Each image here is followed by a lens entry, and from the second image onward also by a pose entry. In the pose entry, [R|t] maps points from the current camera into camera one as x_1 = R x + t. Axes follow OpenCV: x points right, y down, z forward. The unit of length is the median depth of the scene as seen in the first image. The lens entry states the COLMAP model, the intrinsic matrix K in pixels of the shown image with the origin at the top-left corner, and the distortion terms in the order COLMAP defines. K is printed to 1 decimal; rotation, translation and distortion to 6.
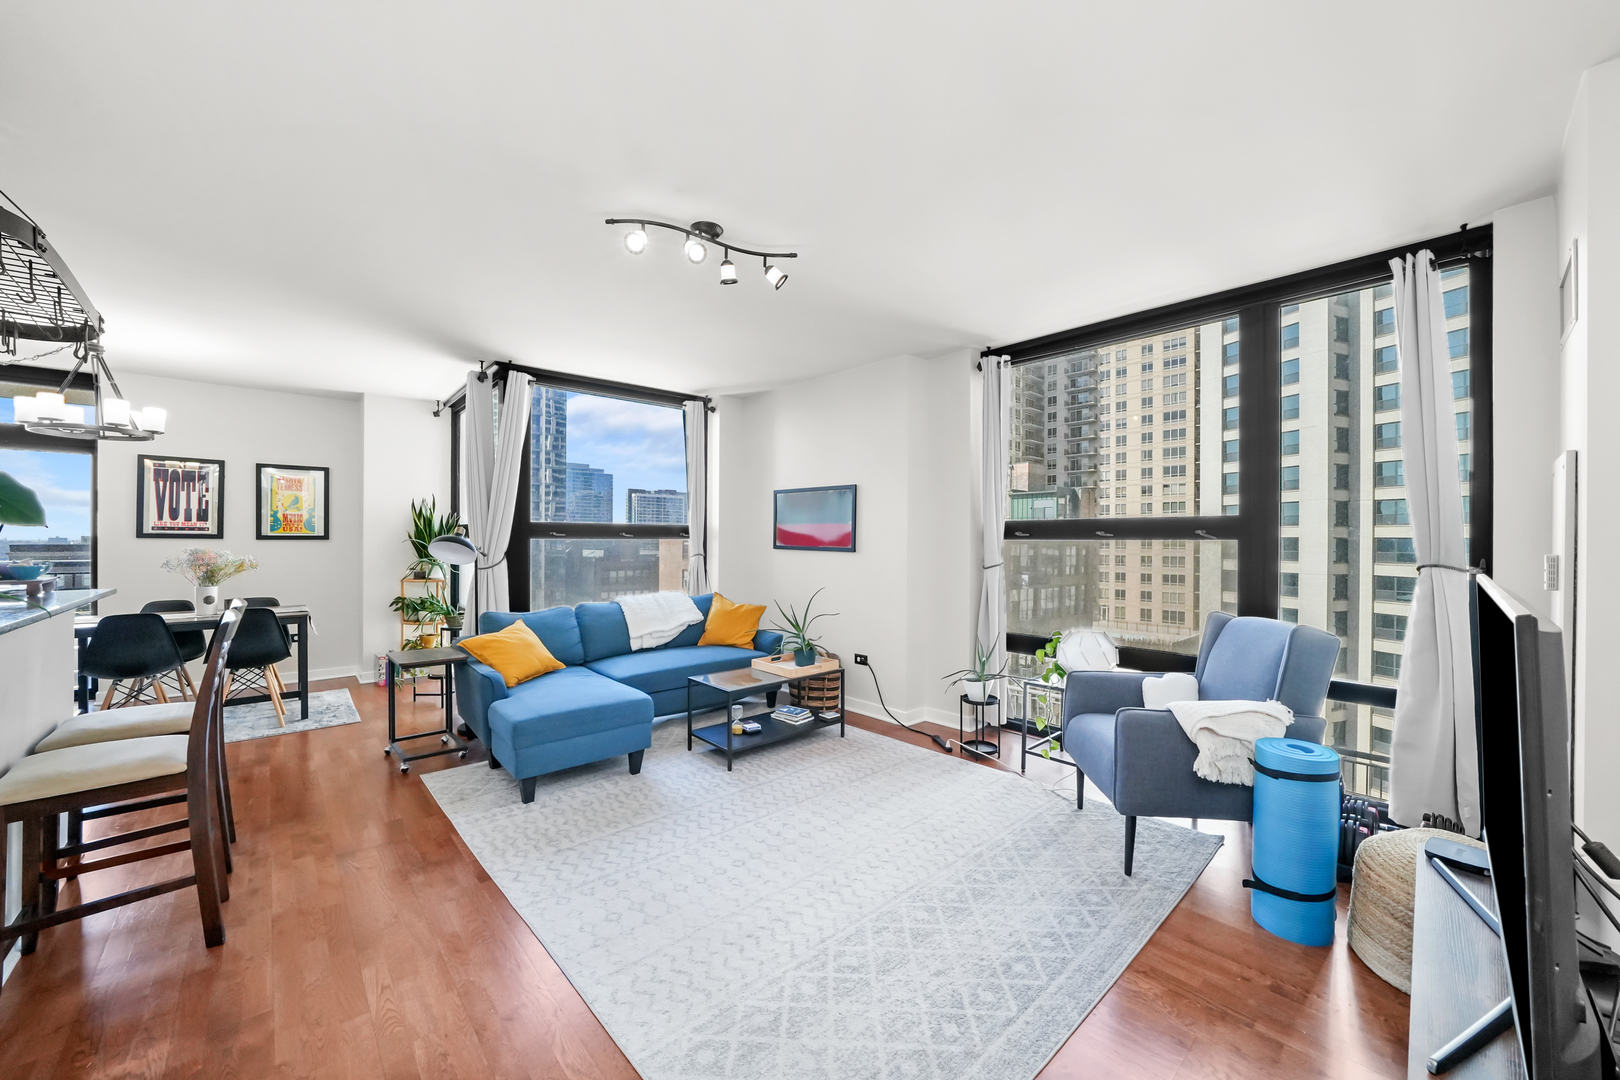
lens RADIAL K [[615.8, 0, 815.8], [0, 615.8, 542.9], [0, 0, 1]] dist [-0.019007, 0.001549]
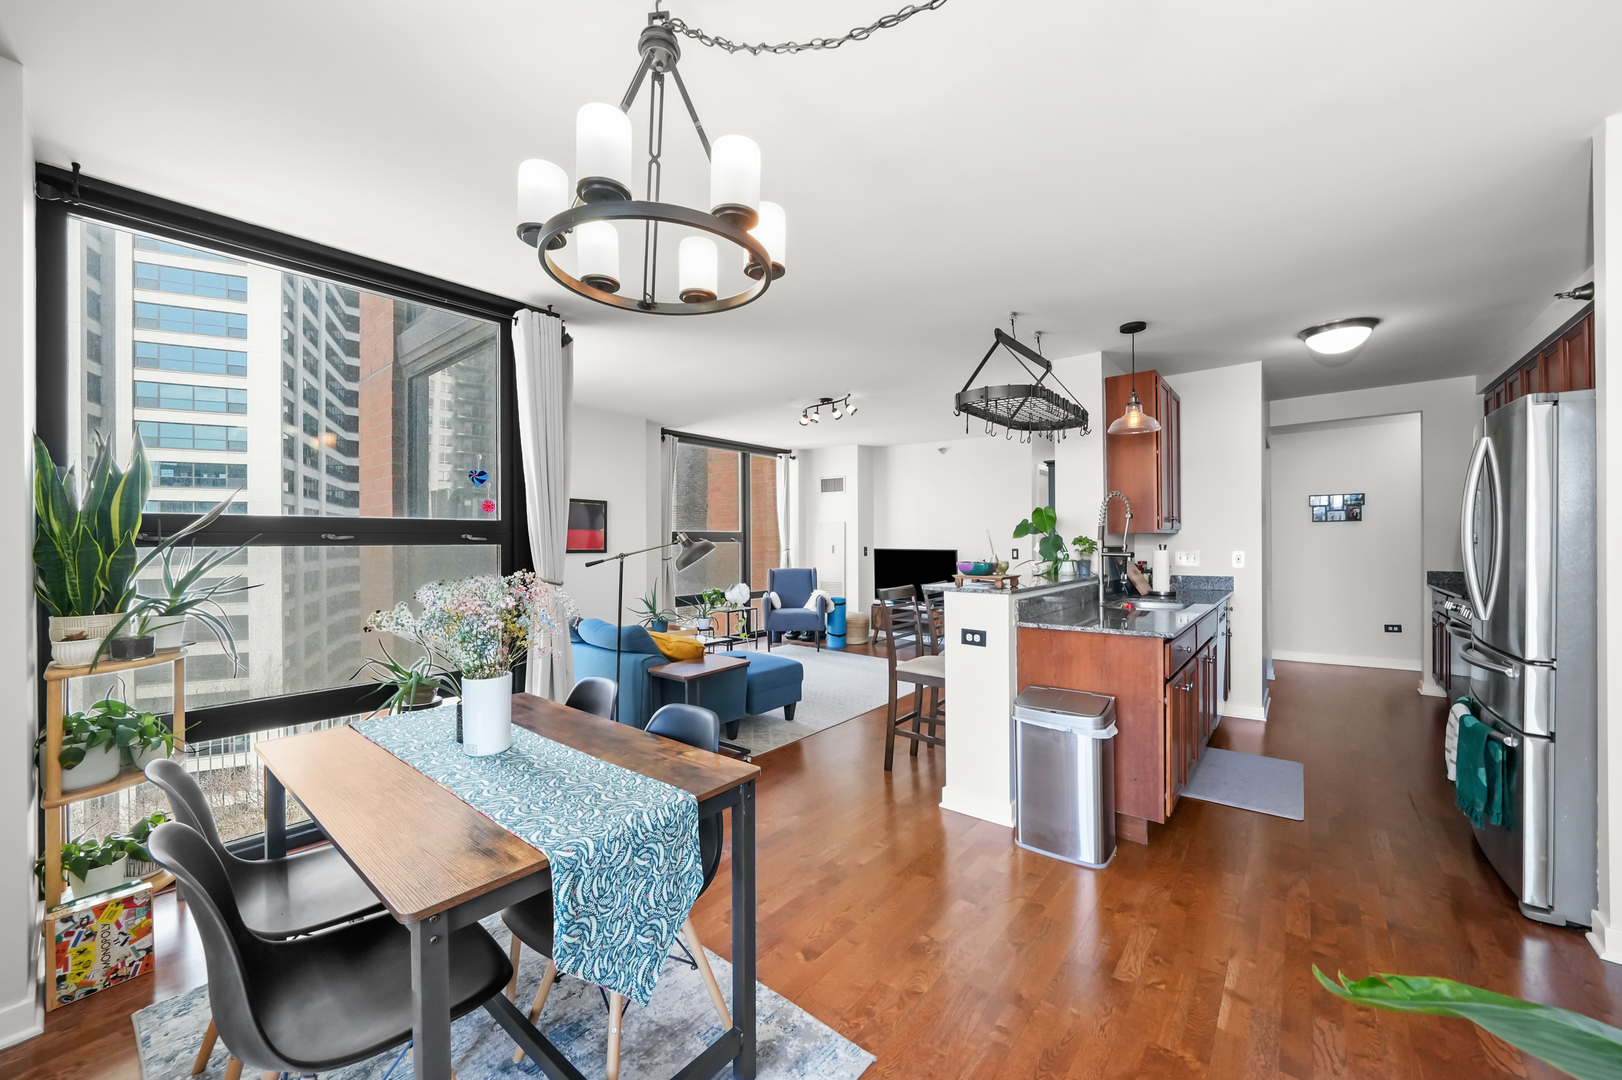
lens RADIAL K [[616.6, 0, 801.9], [0, 616.6, 542.6], [0, 0, 1]] dist [-0.019007, 0.001549]
pose [[-0.143115, -0.007104, 0.989681, -1.369913], [0.007940, 0.999934, 0.008325, -0.014340], [-0.989674, 0.009049, -0.143049, 0.839600]]
